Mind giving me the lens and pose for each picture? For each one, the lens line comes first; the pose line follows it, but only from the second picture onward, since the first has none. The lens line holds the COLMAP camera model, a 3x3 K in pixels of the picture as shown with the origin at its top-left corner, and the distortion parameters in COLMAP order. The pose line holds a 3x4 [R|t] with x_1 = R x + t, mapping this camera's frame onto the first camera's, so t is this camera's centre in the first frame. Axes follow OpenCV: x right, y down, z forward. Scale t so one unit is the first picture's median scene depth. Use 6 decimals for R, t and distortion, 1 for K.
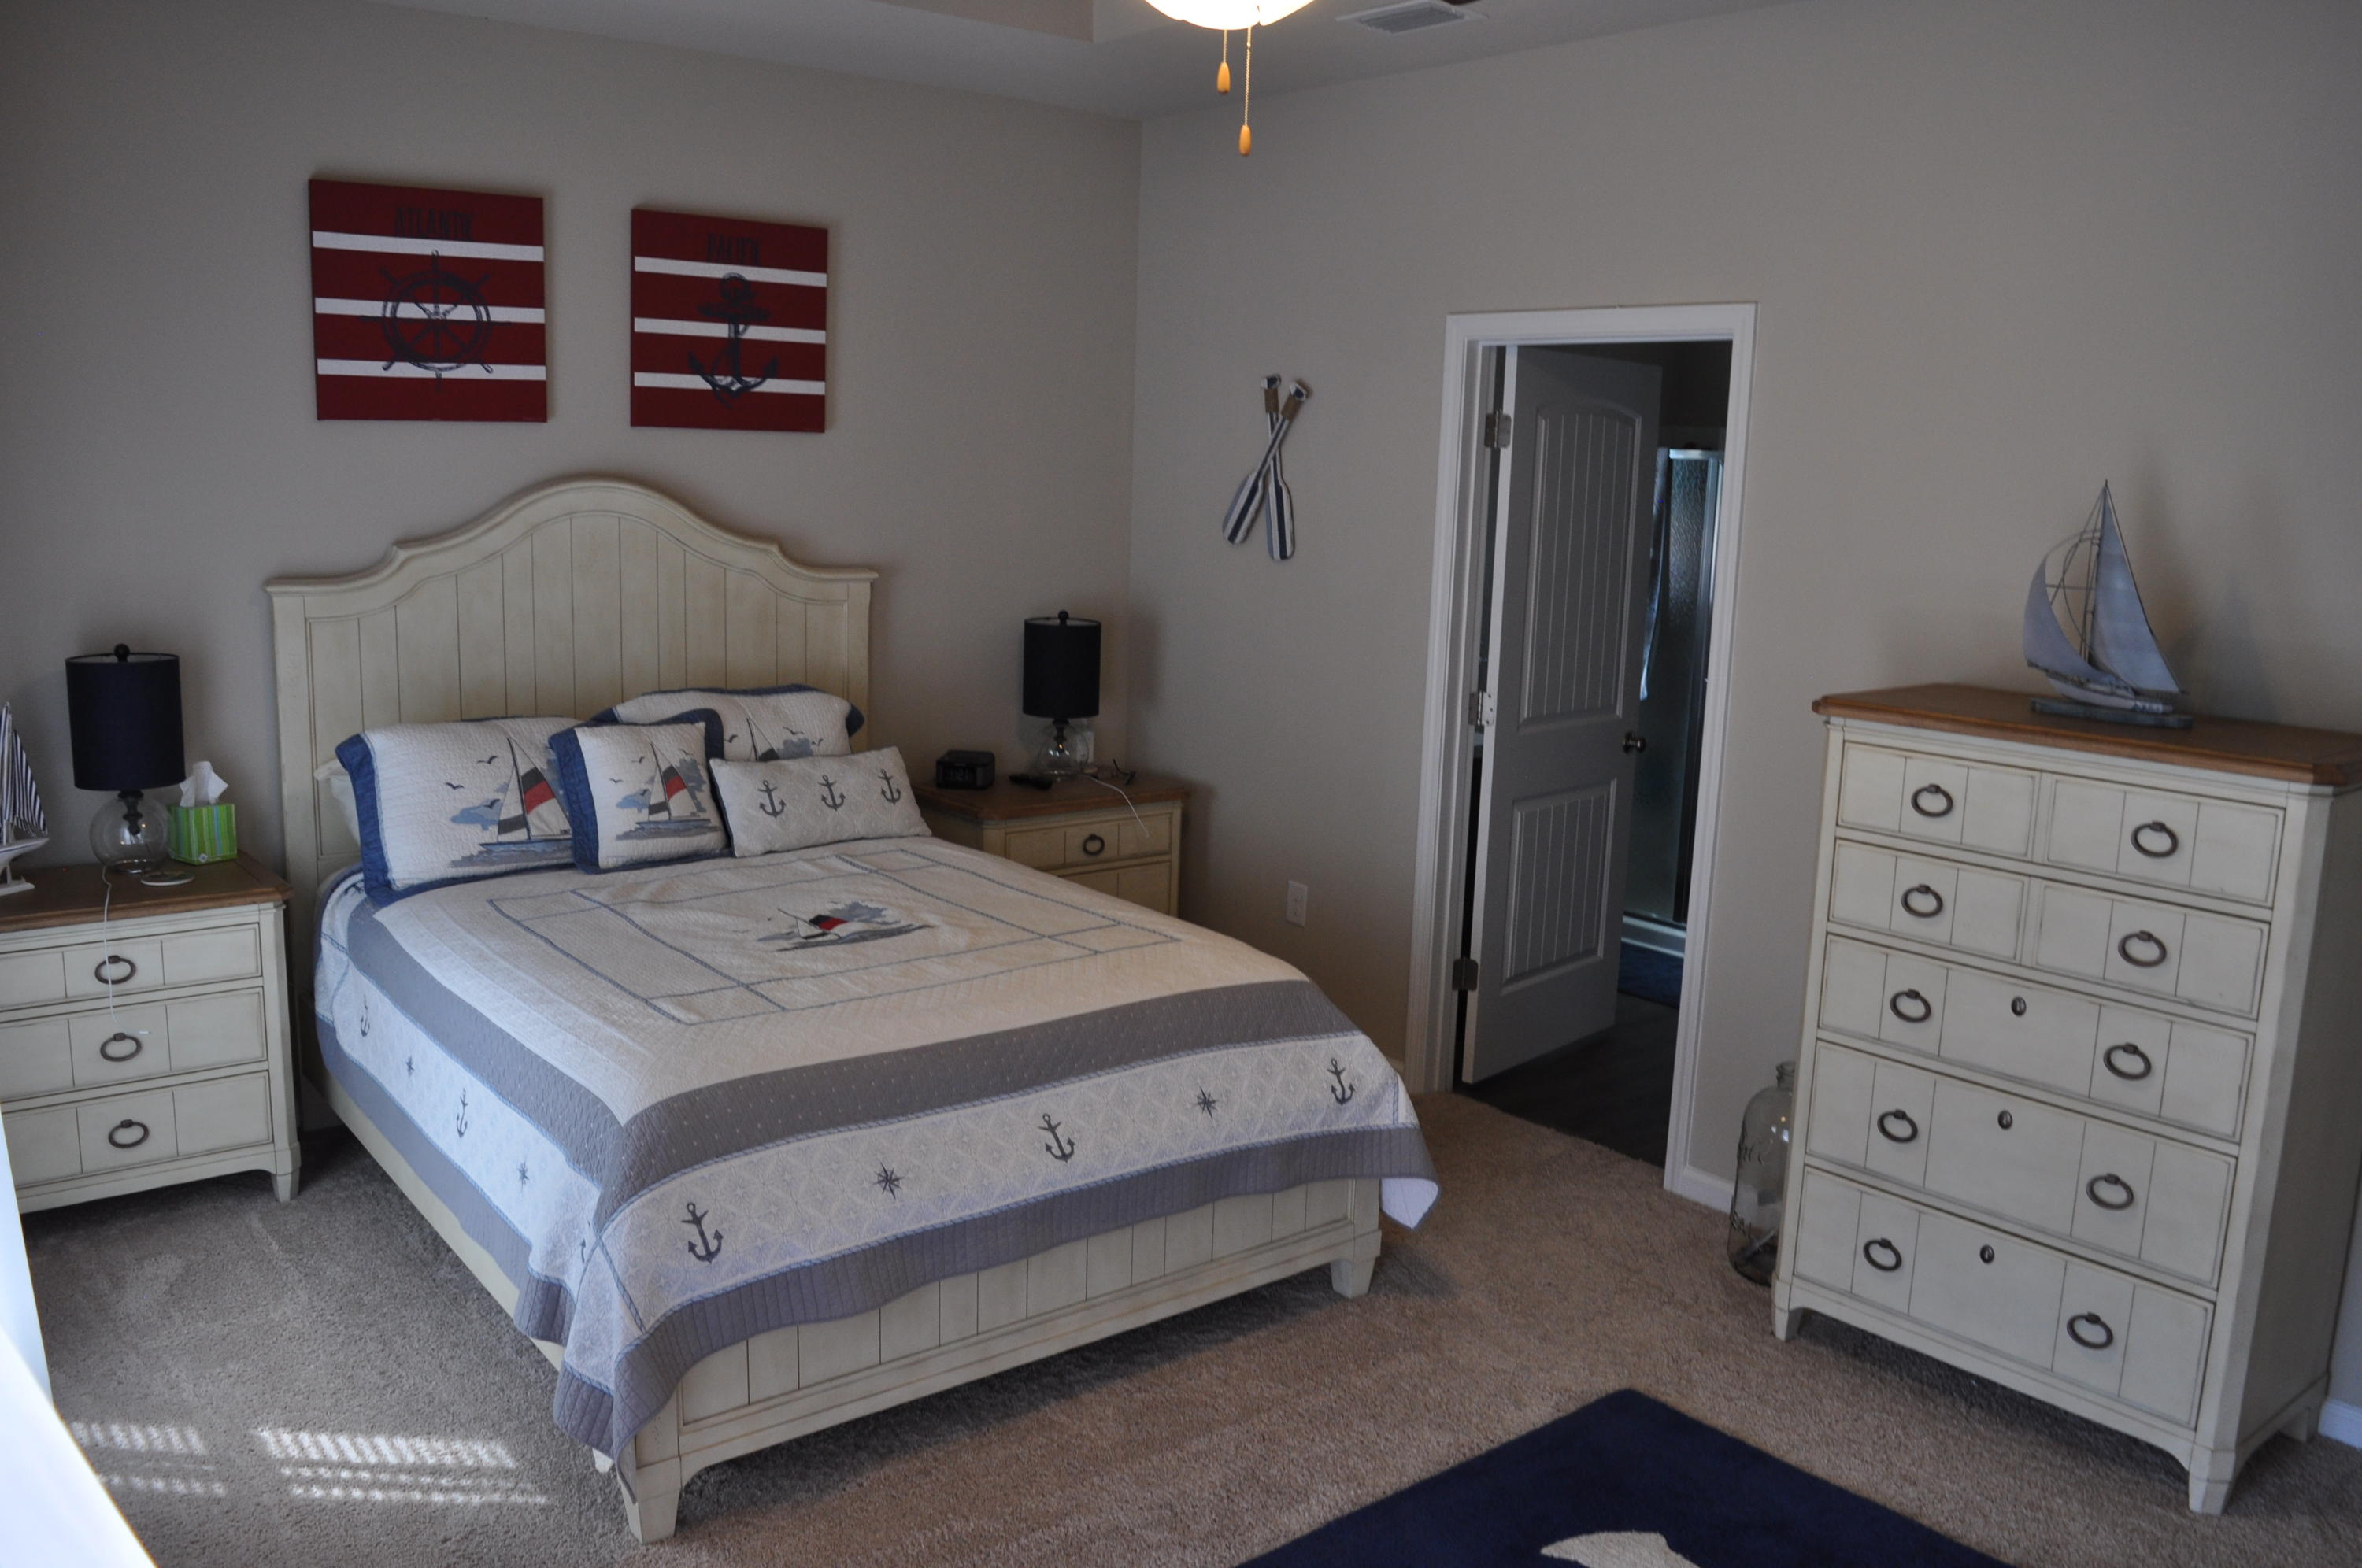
lens RADIAL K [[1788.1, 0, 1188.3], [0, 1788.1, 785.2], [0, 0, 1]] dist [-0.073578, 0.003094]
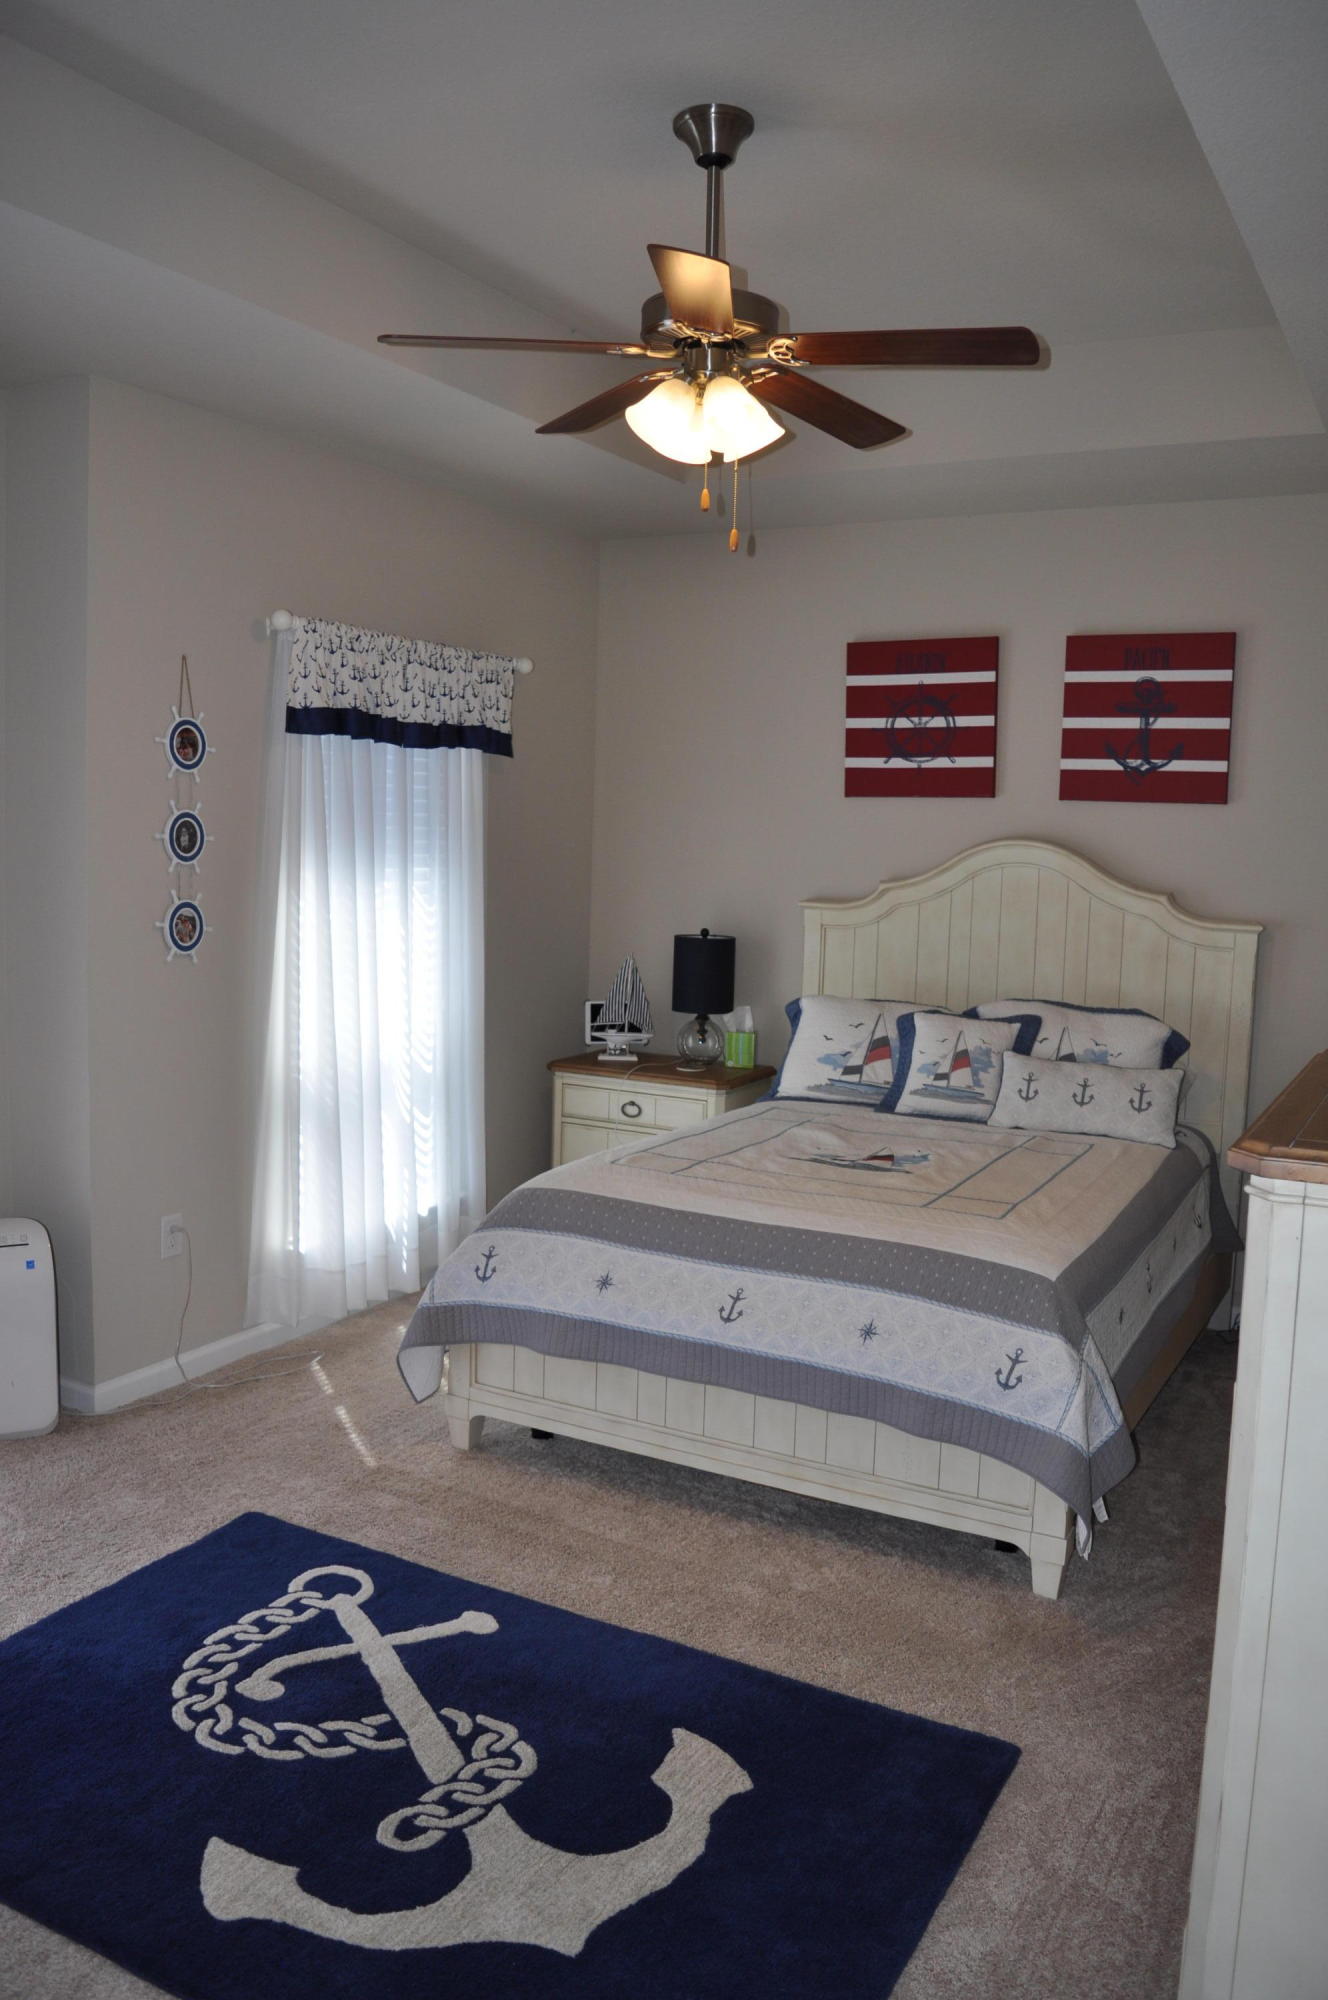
lens RADIAL K [[1514.3, 0, 678.2], [0, 1514.3, 995.2], [0, 0, 1]] dist [-0.073578, 0.003094]
pose [[0.415684, 0.079286, -0.906047, 0.630842], [-0.178464, 0.983937, 0.004224, -0.016727], [0.891828, 0.159941, 0.423157, 0.324283]]
